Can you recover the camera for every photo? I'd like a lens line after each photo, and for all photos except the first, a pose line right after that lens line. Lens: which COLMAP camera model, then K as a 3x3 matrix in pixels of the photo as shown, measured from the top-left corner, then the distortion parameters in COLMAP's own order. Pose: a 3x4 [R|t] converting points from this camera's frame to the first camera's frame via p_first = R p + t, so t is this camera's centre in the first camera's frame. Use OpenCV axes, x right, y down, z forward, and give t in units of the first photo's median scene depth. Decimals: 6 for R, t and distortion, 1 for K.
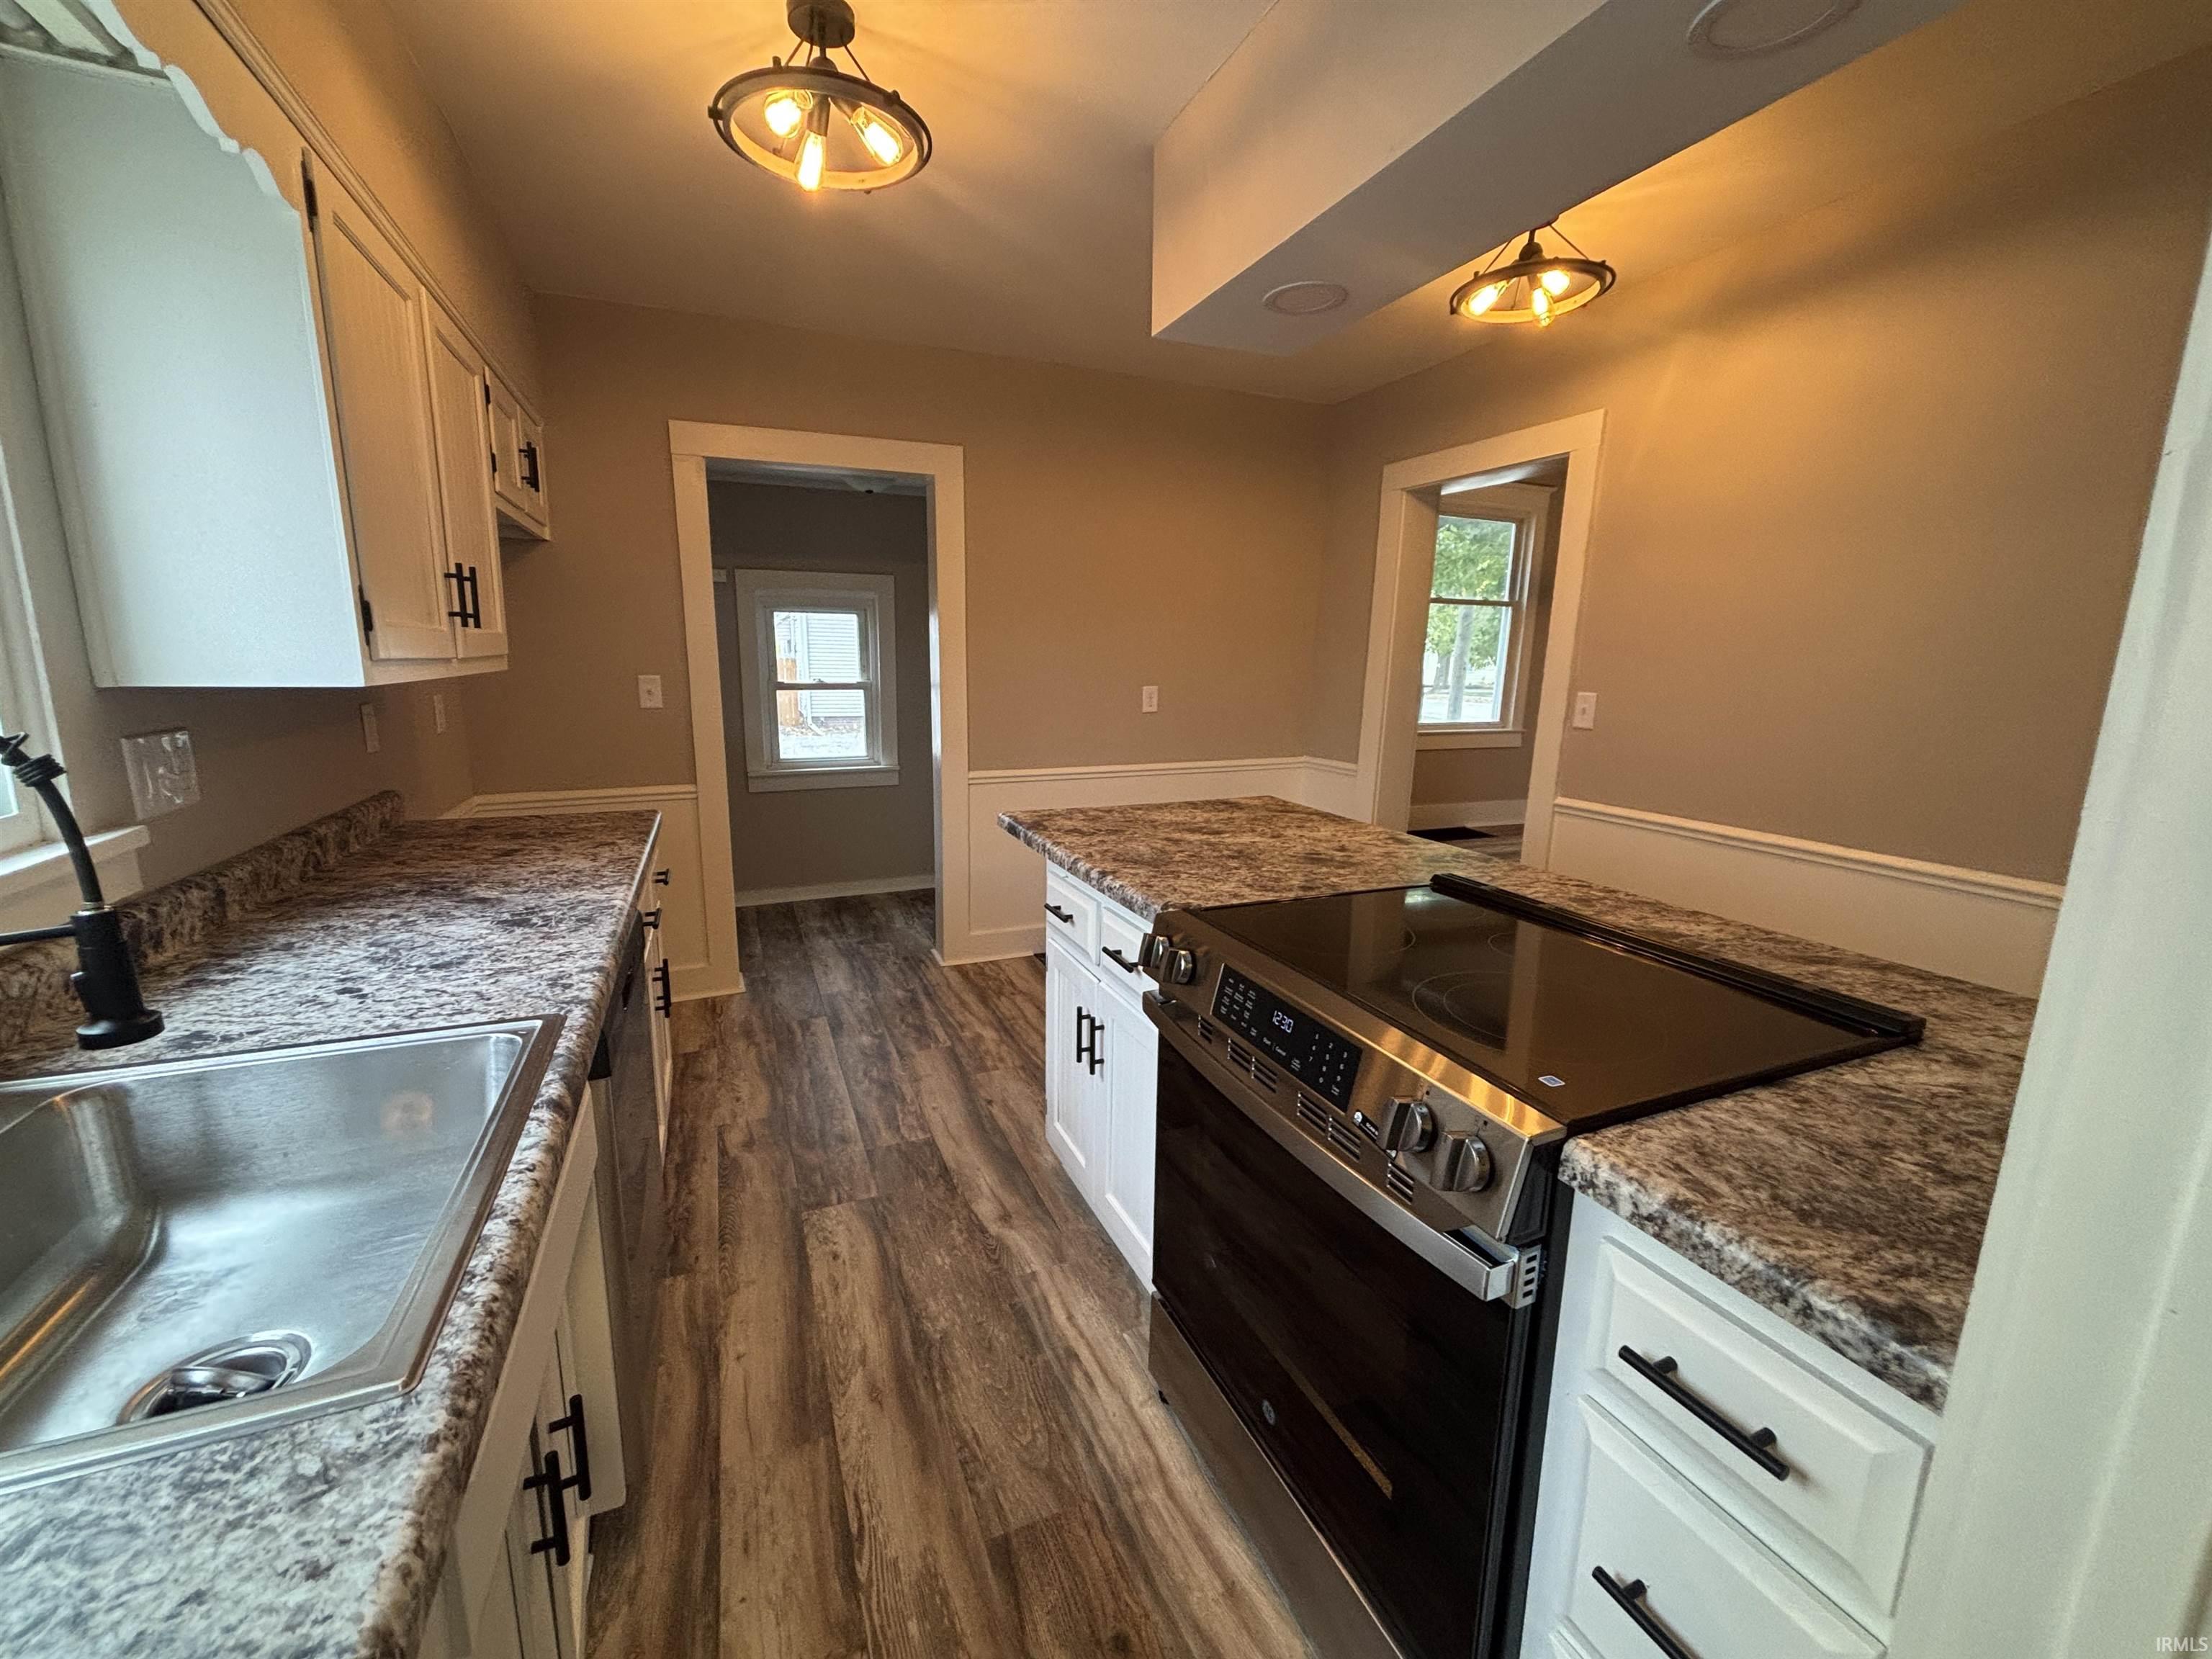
lens RADIAL K [[895.5, 0, 1079.5], [0, 895.5, 826.2], [0, 0, 1]] dist [-0.004635, -0.000086]
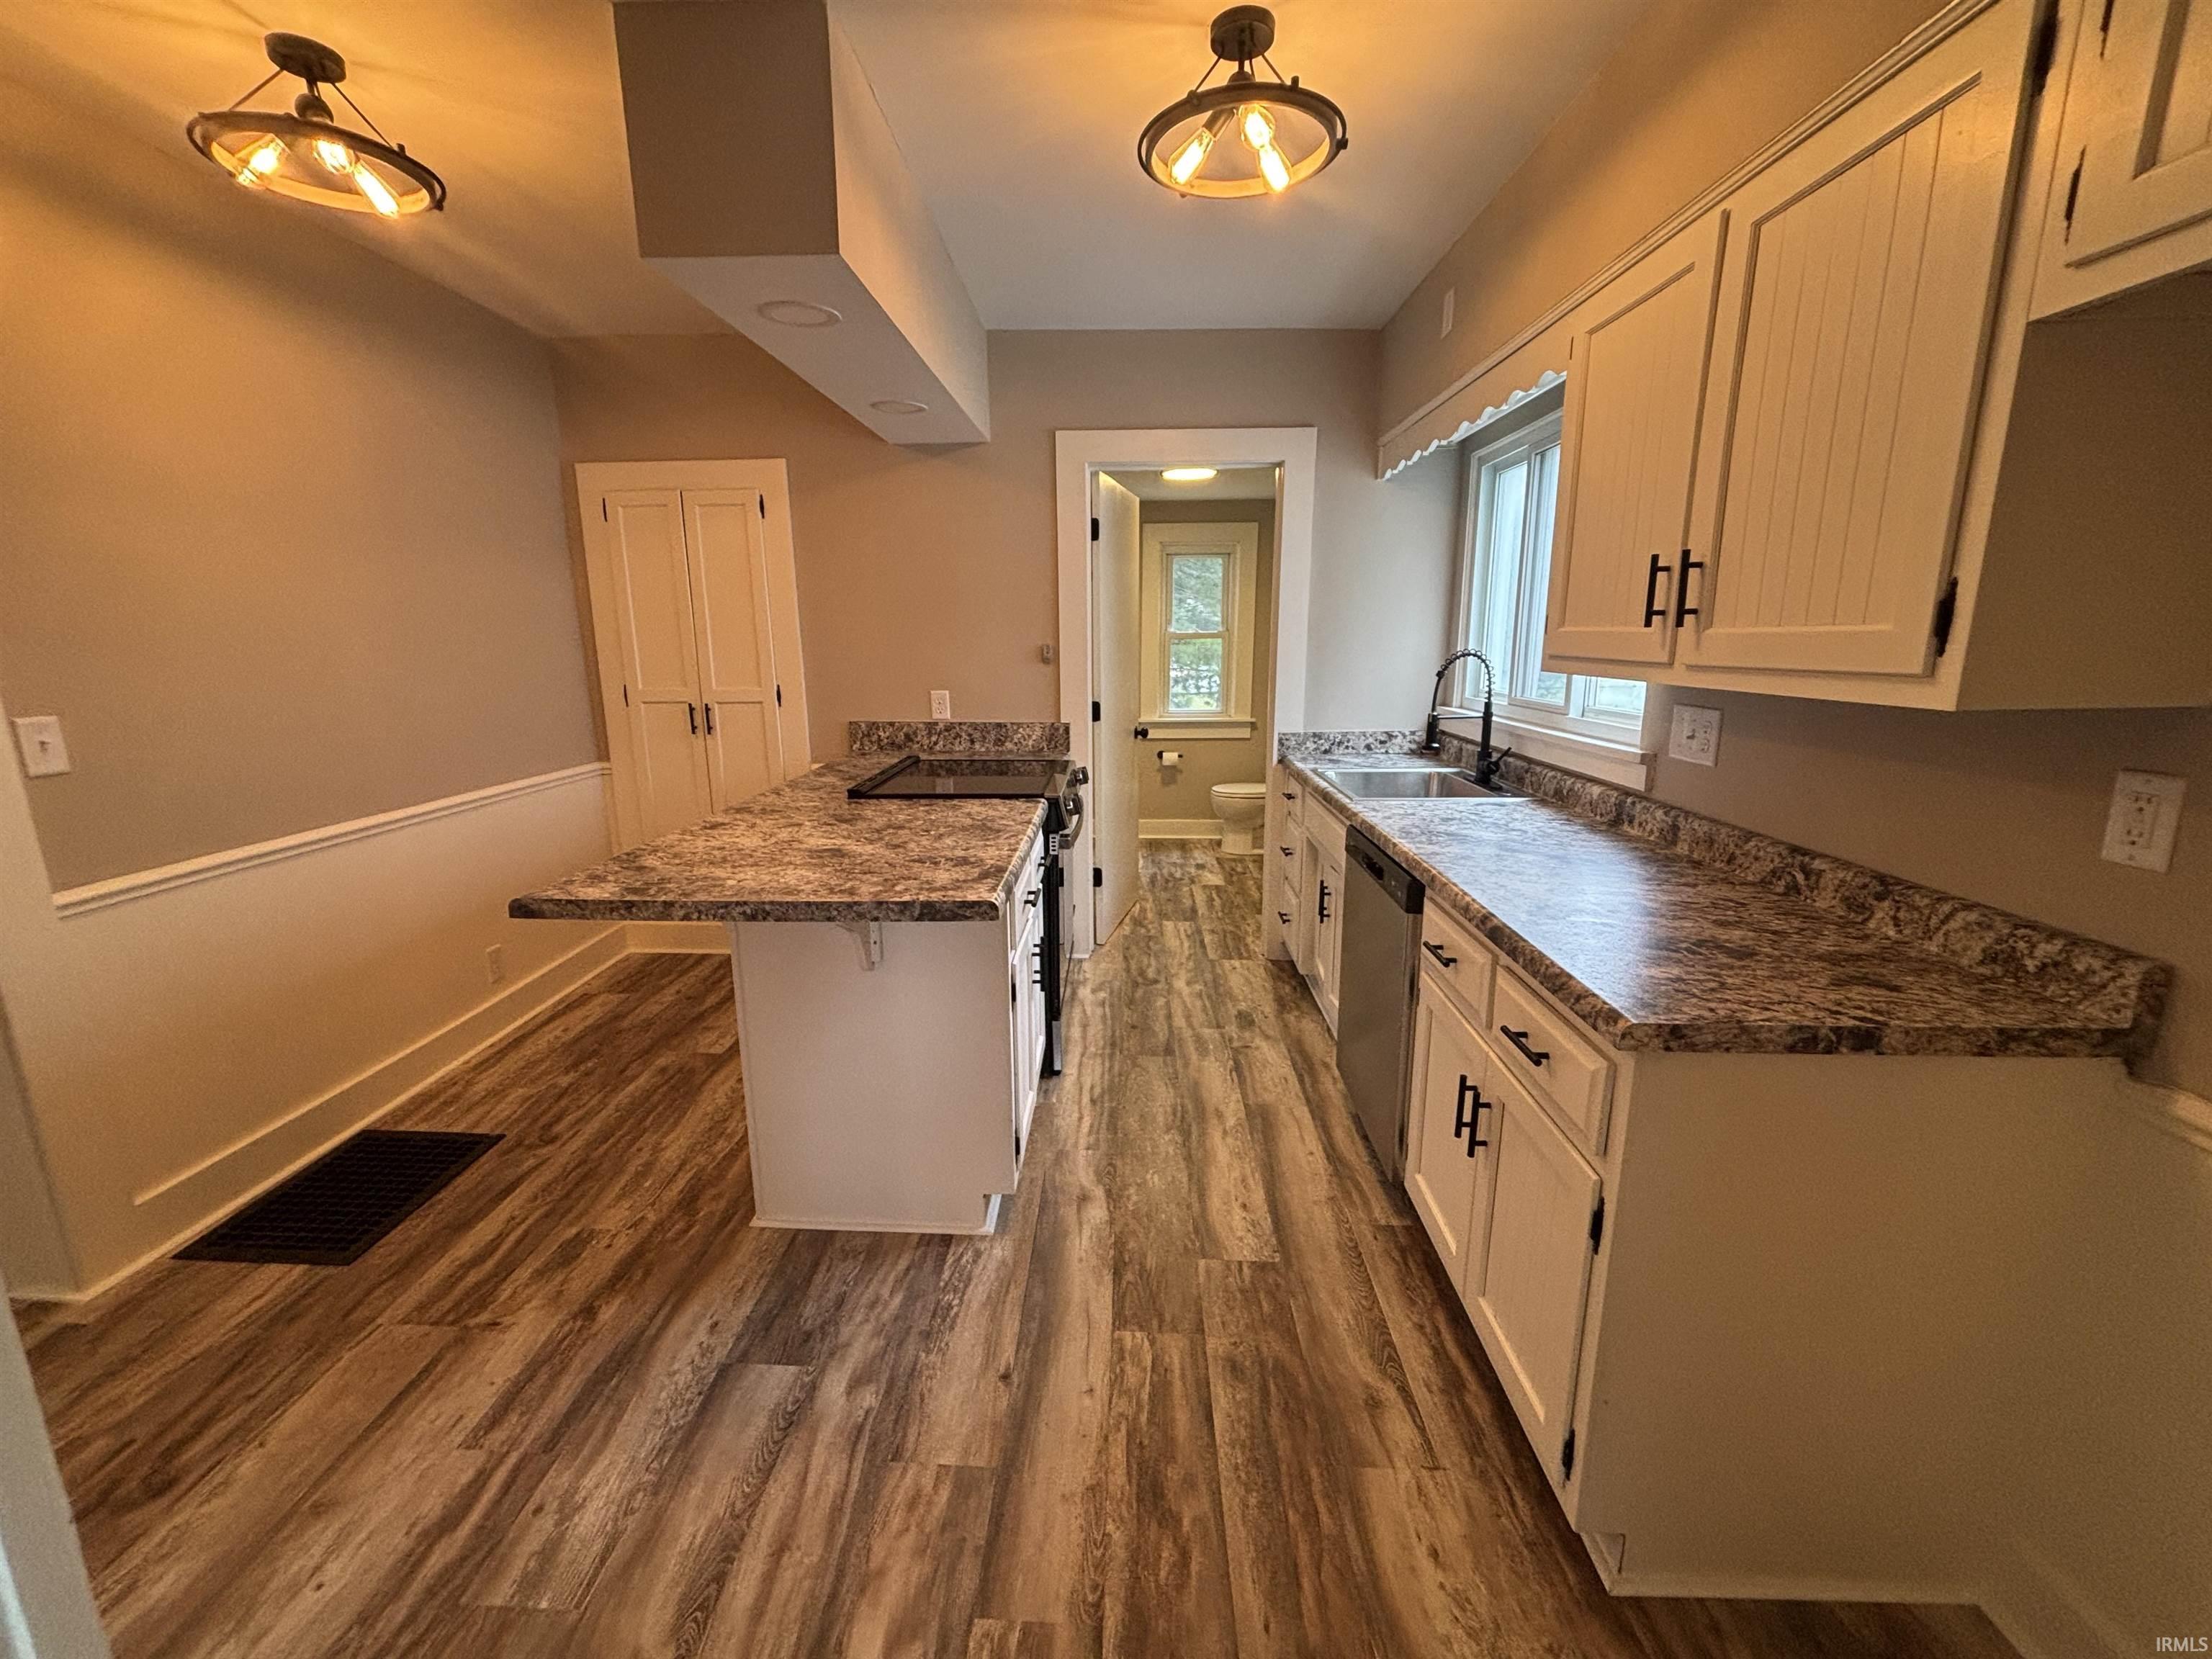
lens RADIAL K [[895.5, 0, 1091.6], [0, 895.5, 827.3], [0, 0, 1]] dist [-0.004635, -0.000086]
pose [[-0.912803, -0.091892, 0.397928, -0.530751], [0.074915, 0.920150, 0.384332, -0.404322], [-0.401471, 0.380630, -0.833032, 1.940401]]
